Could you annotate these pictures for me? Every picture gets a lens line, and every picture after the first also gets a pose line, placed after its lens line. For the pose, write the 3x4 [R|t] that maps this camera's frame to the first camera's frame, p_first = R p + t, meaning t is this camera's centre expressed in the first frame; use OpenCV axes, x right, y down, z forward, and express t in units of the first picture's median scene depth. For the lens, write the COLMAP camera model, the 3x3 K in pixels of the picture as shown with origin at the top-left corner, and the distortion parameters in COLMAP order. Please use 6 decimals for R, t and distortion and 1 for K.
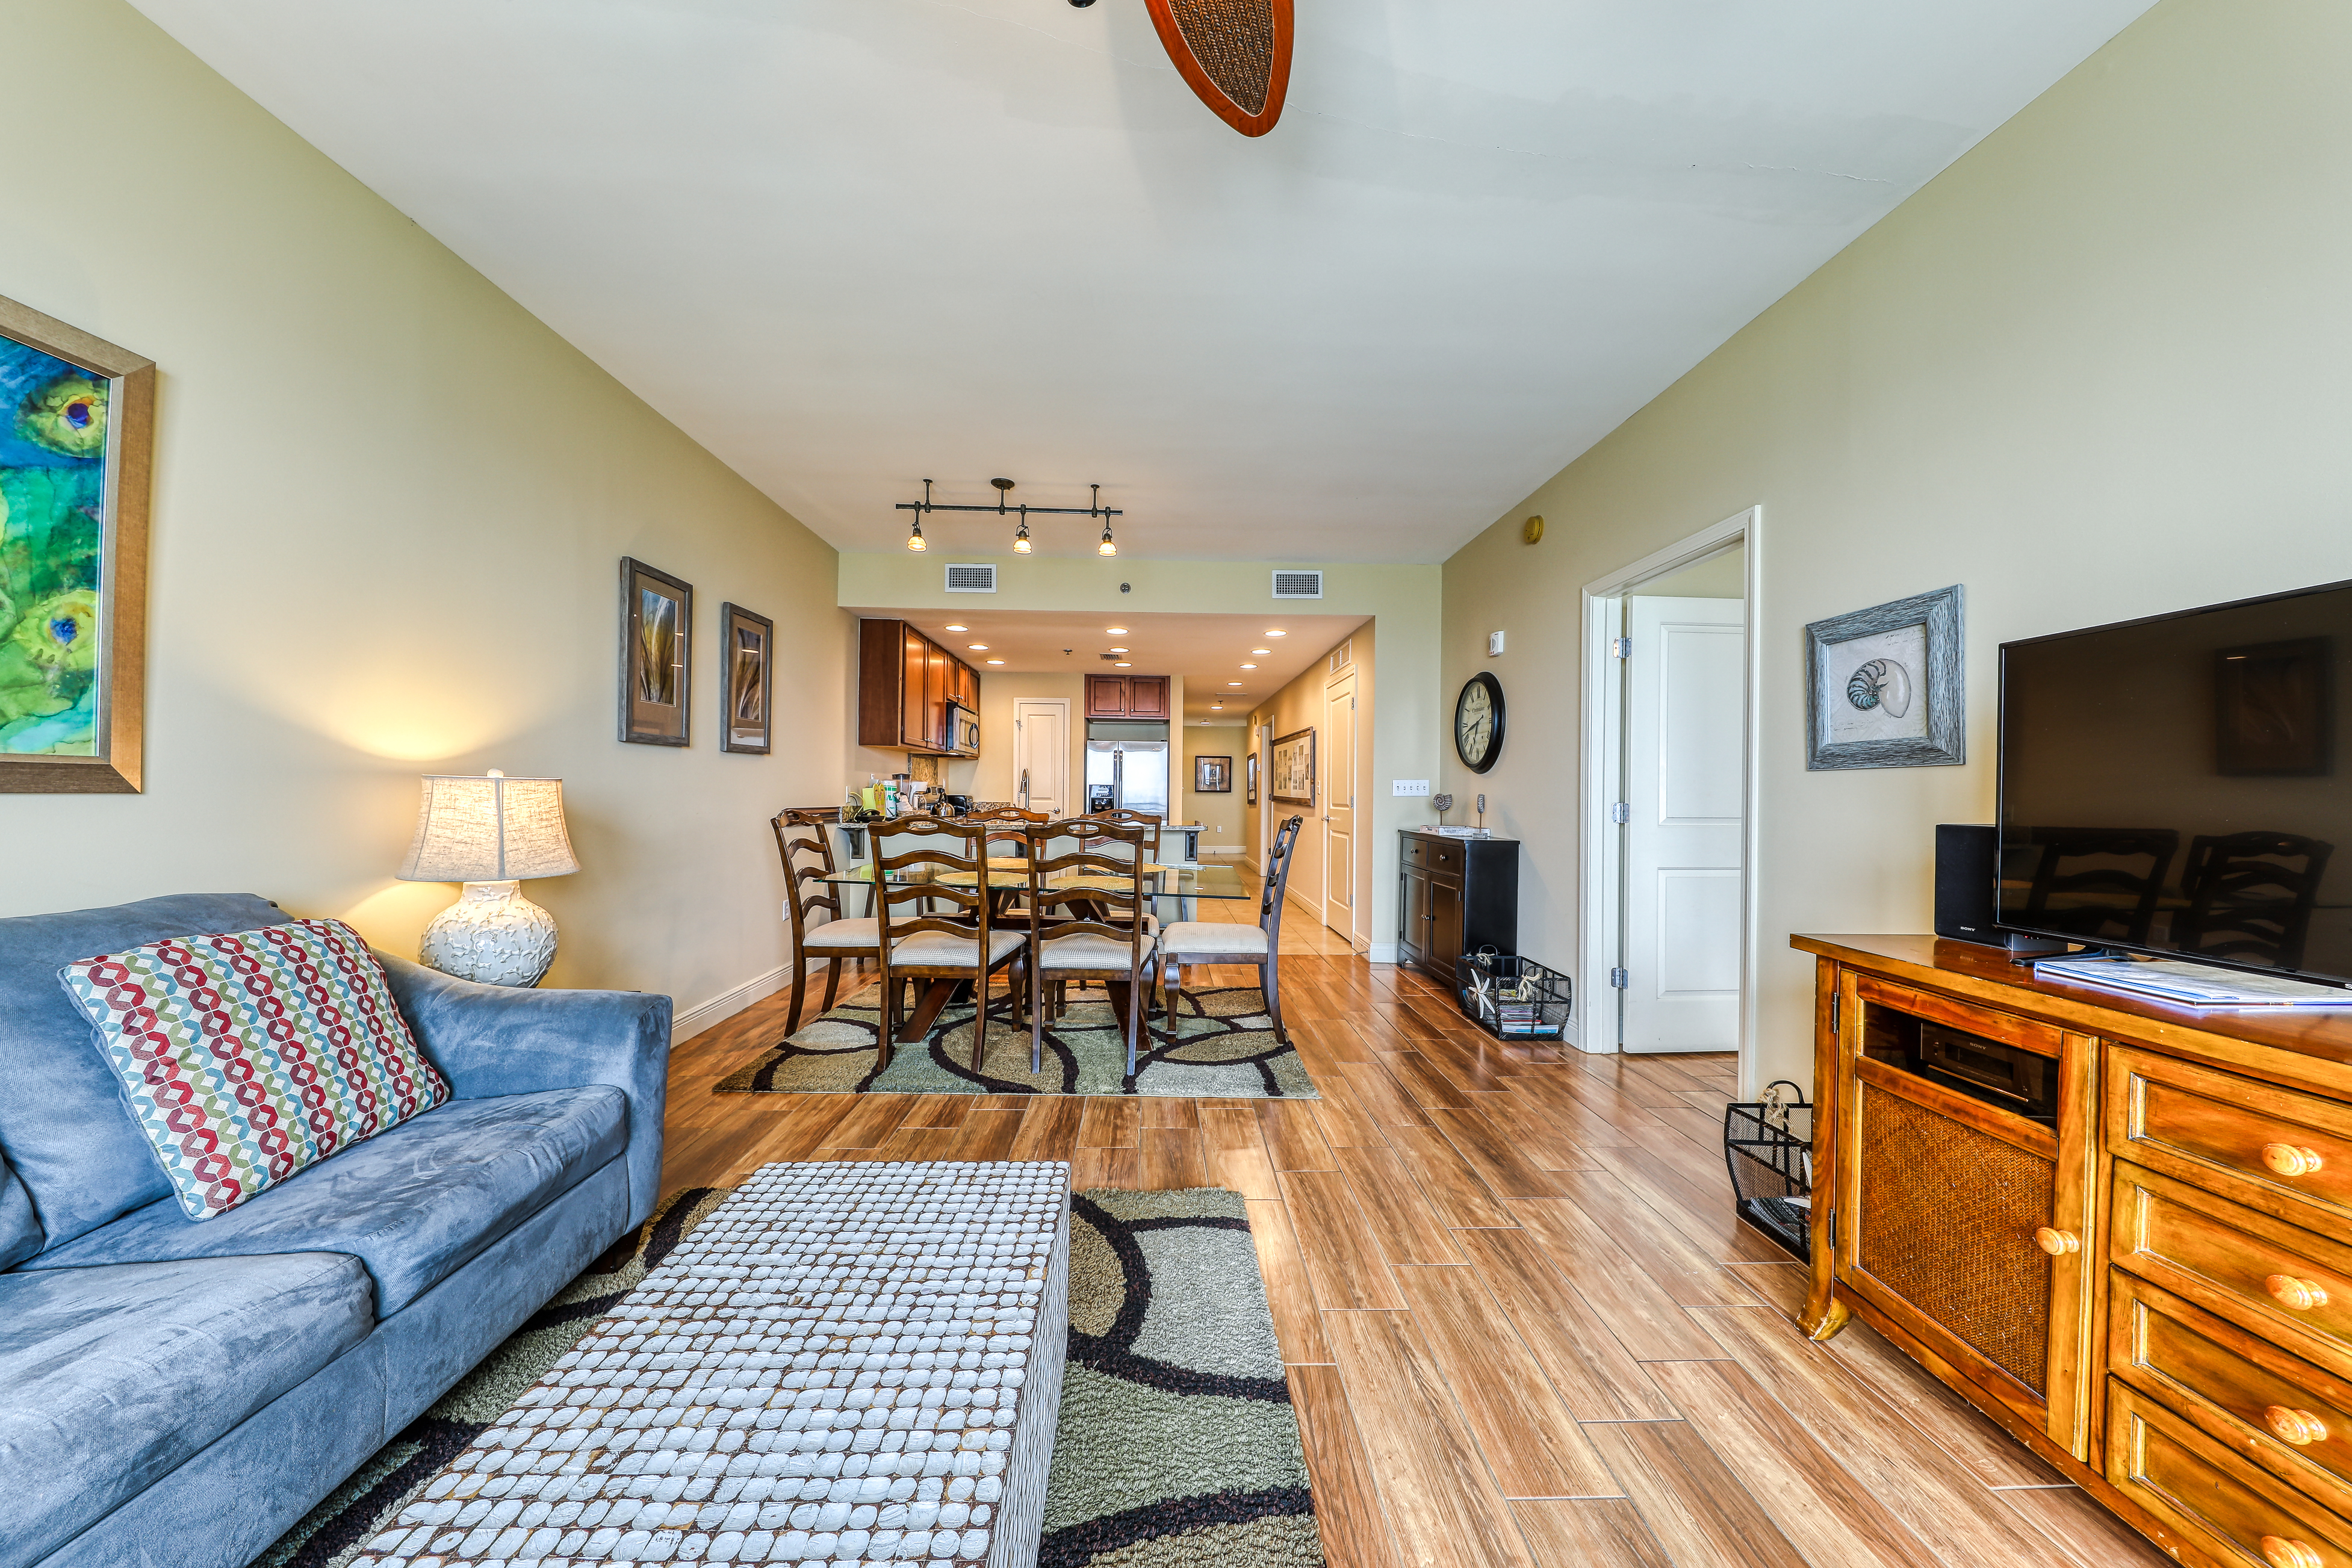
lens RADIAL K [[760.1, 0, 1177.5], [0, 760.1, 794.2], [0, 0, 1]] dist [0.009642, -0.005278]
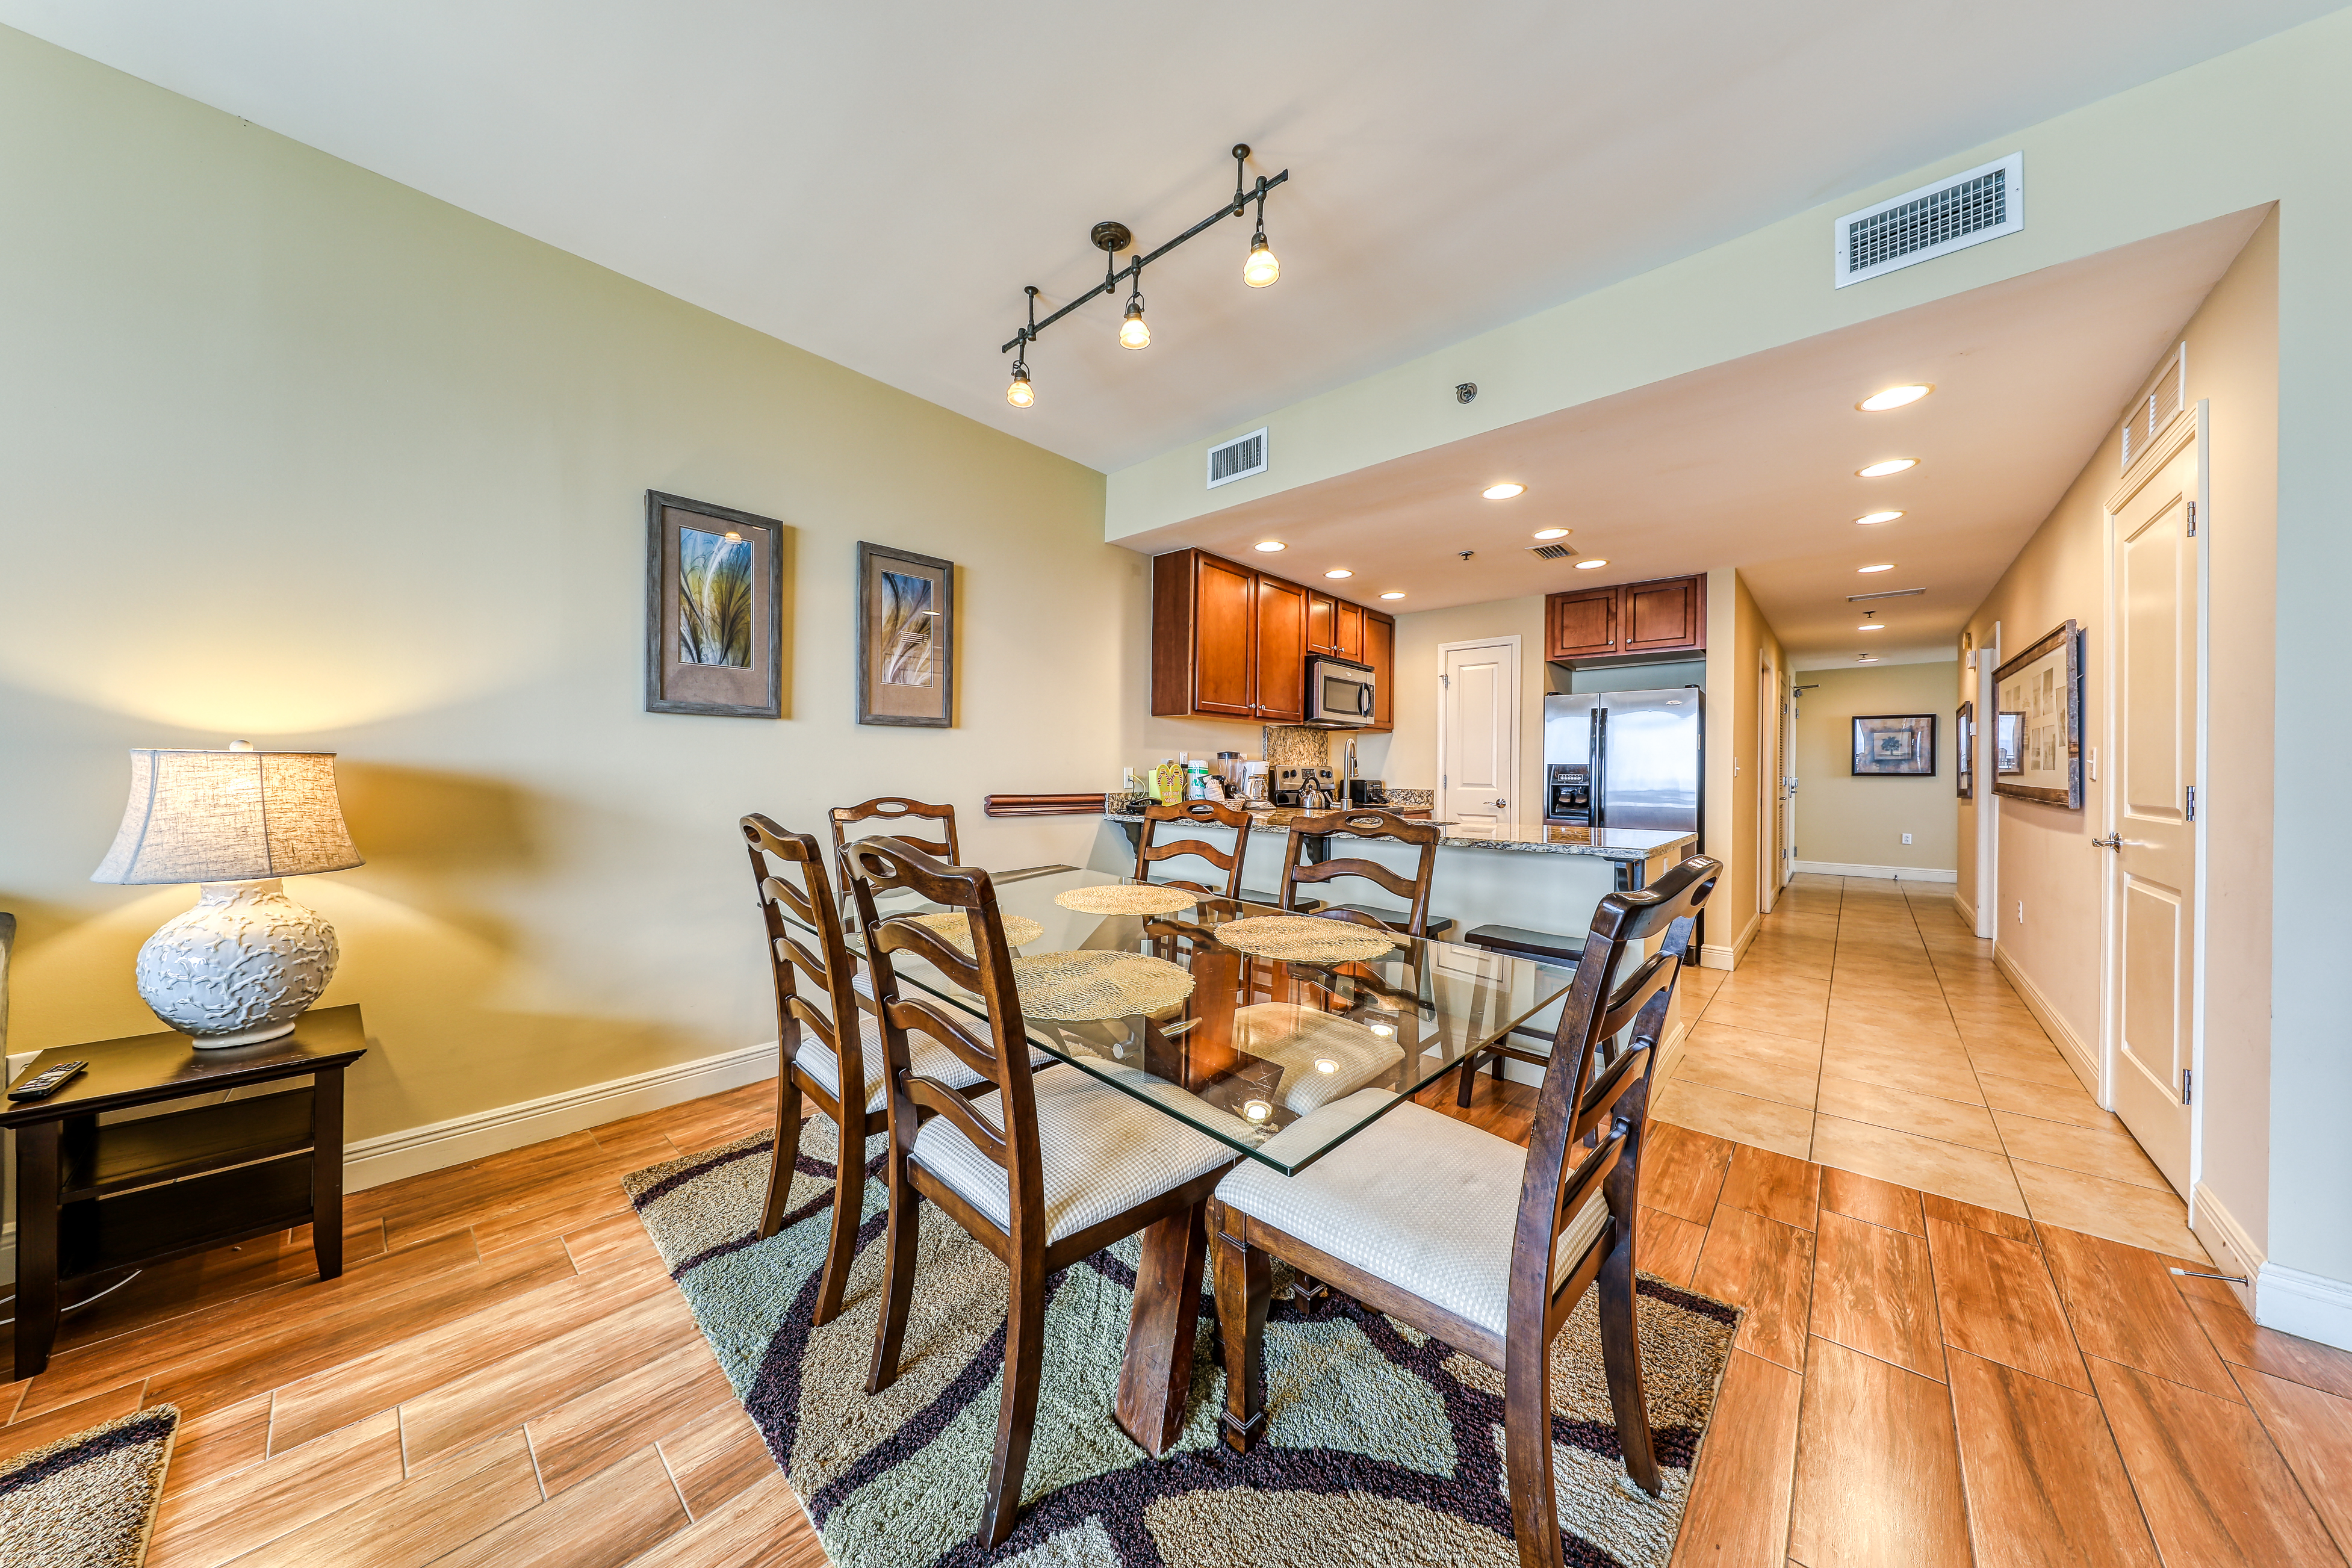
lens RADIAL K [[752.3, 0, 1172.3], [0, 752.3, 768.5], [0, 0, 1]] dist [0.008848, -0.000085]
pose [[0.713652, -0.006597, -0.700469, 0.234489], [-0.003530, 0.999909, -0.013013, 0.001349], [0.700491, 0.011759, 0.713564, 0.723962]]
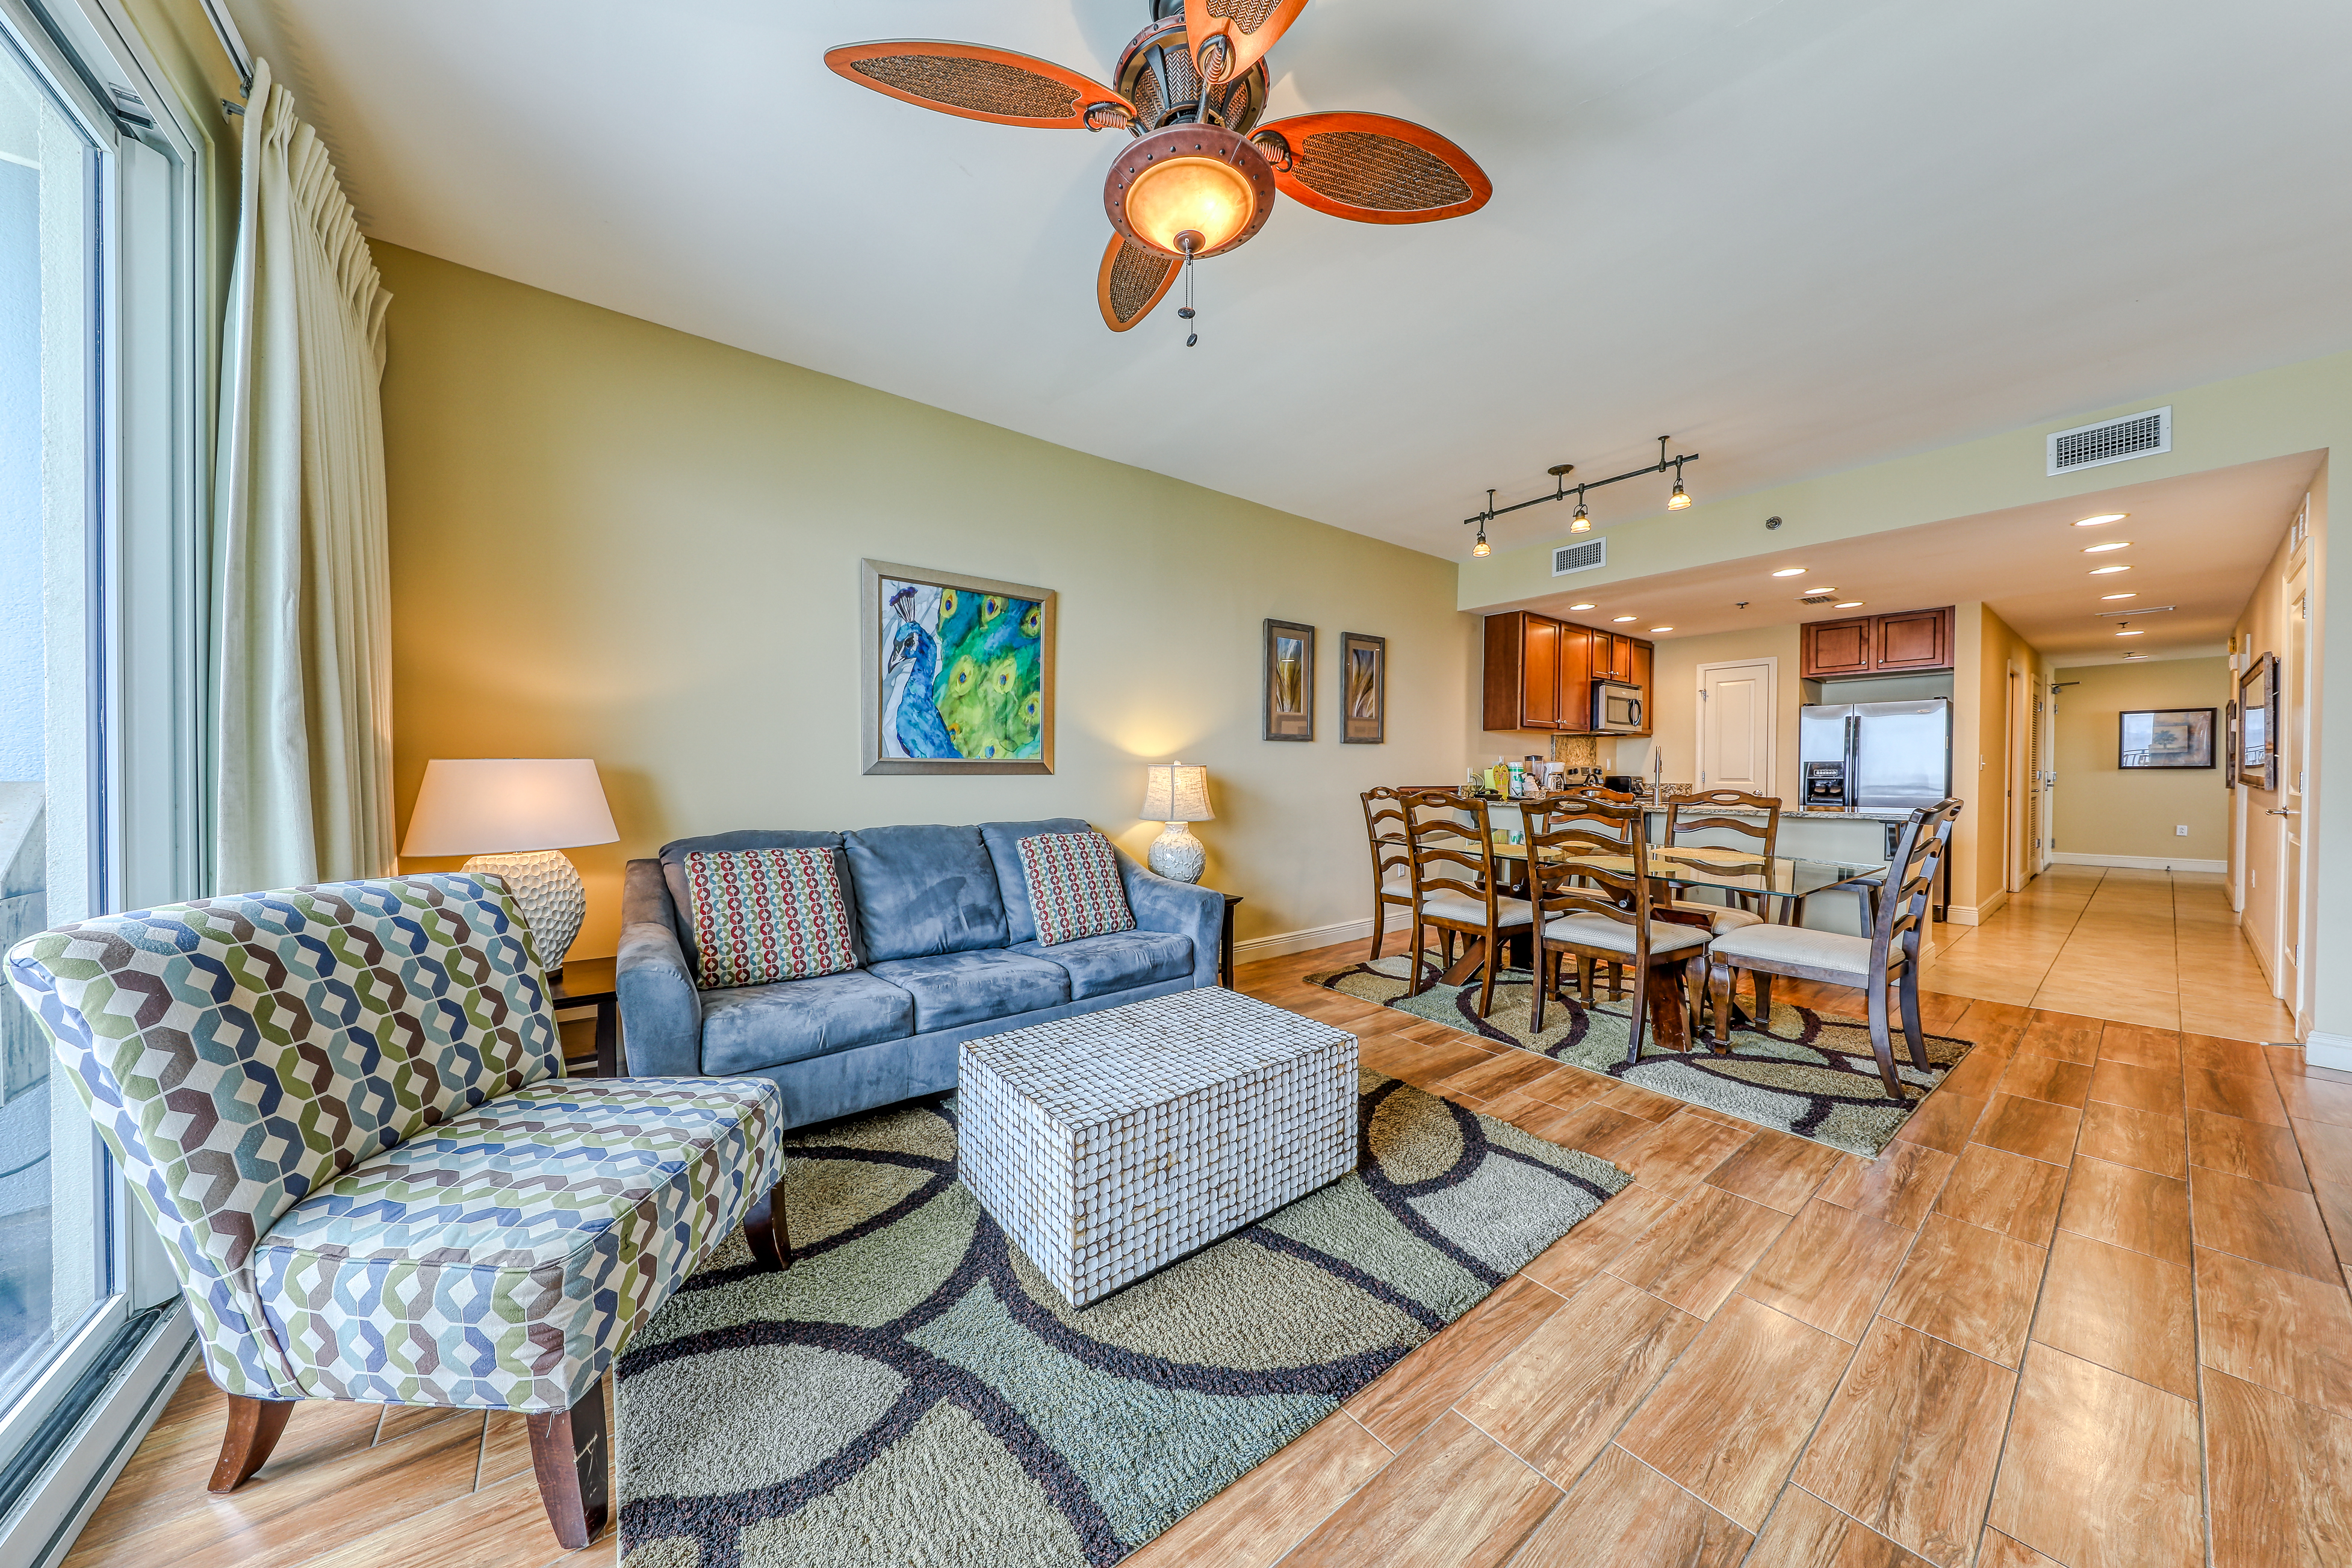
lens RADIAL K [[759.8, 0, 1153.4], [0, 759.8, 781.4], [0, 0, 1]] dist [0.001042, -0.000027]
pose [[0.565236, -0.000269, -0.824929, 0.353525], [0.004274, 0.999987, 0.002603, 0.007202], [0.824918, -0.004997, 0.565230, -0.036336]]
